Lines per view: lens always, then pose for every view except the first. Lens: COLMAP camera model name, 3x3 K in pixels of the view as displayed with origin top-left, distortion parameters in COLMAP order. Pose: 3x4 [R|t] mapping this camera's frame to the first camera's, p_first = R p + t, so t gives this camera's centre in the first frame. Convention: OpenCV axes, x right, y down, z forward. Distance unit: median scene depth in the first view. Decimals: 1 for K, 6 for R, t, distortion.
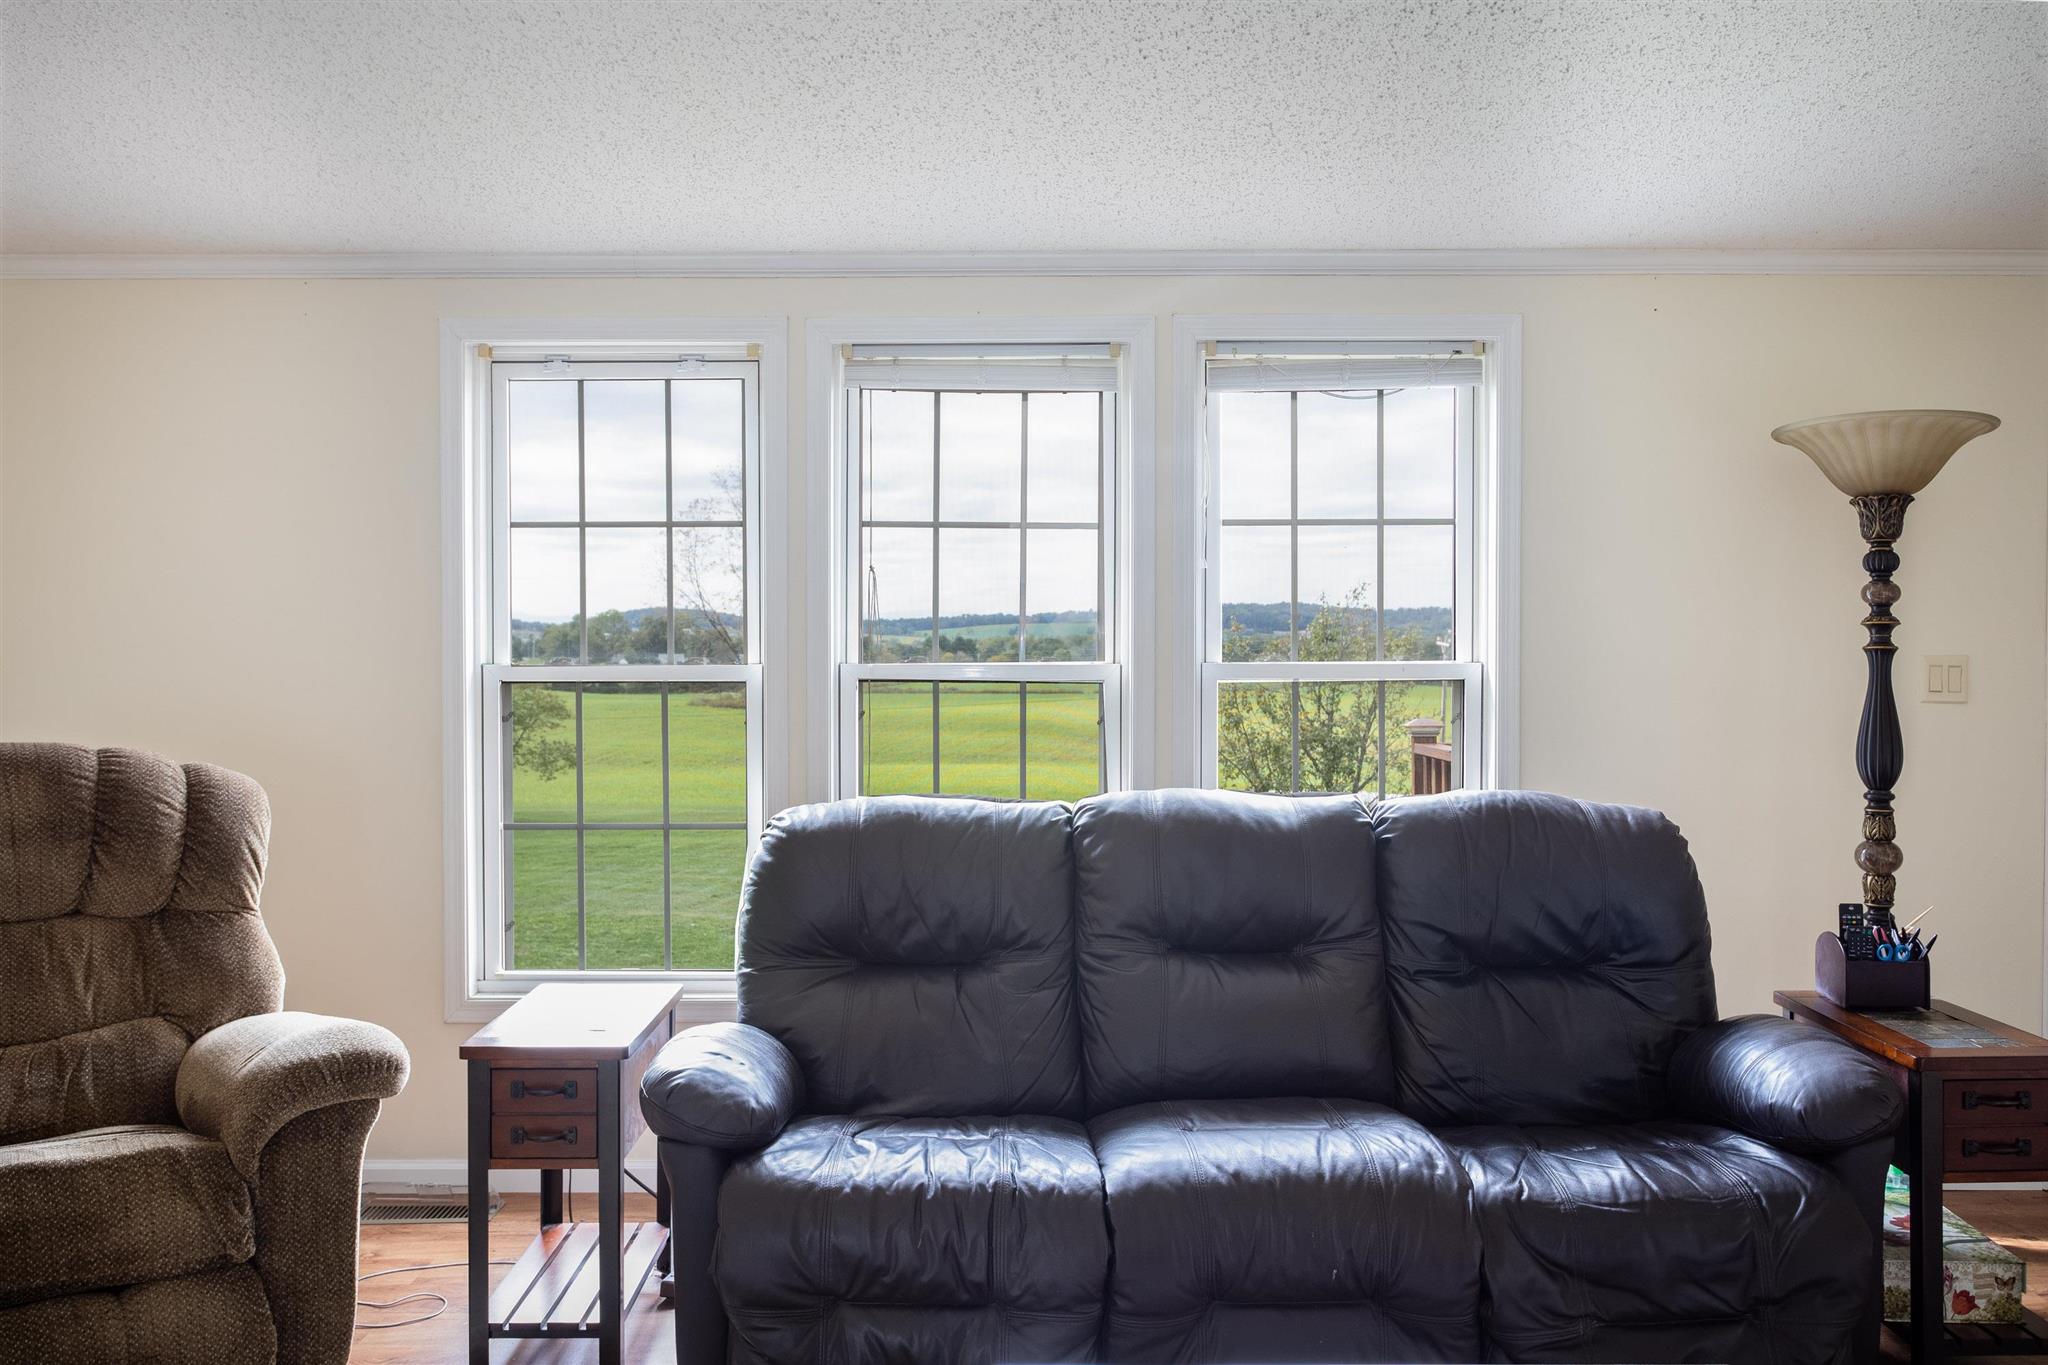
lens RADIAL K [[1640.5, 0, 1023.6], [0, 1640.5, 688.2], [0, 0, 1]] dist [0.007744, -0.009529]
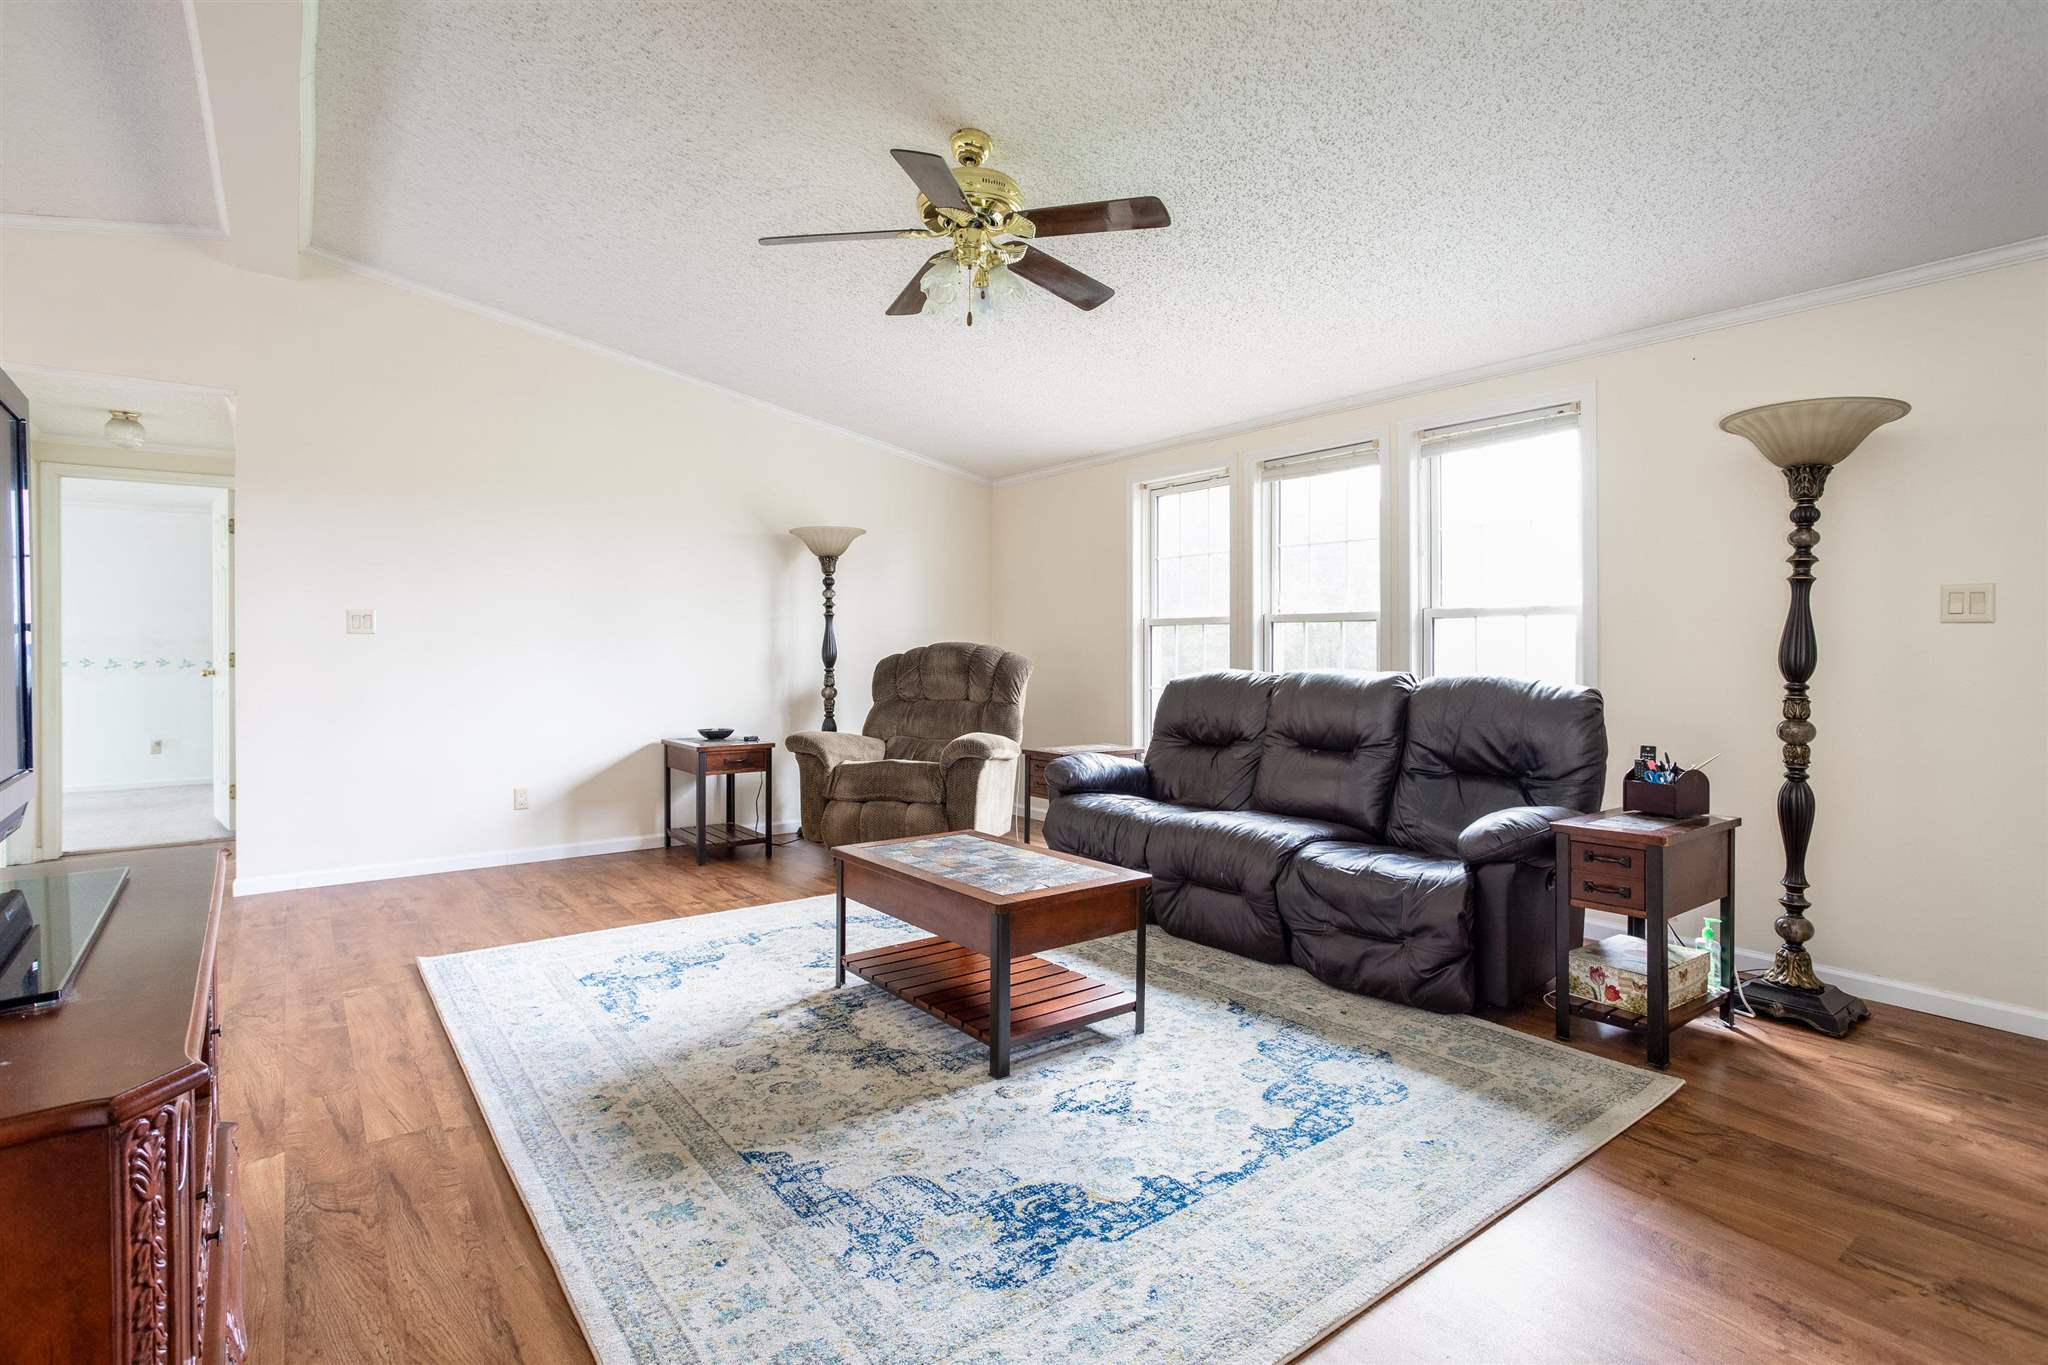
lens RADIAL K [[990.2, 0, 1023.3], [0, 990.2, 660.3], [0, 0, 1]] dist [-0.022554, 0.000301]
pose [[0.606265, 0.010424, -0.795194, 0.776078], [-0.024001, 0.999698, -0.005194, 0.063379], [0.794900, 0.022234, 0.606333, -0.004979]]
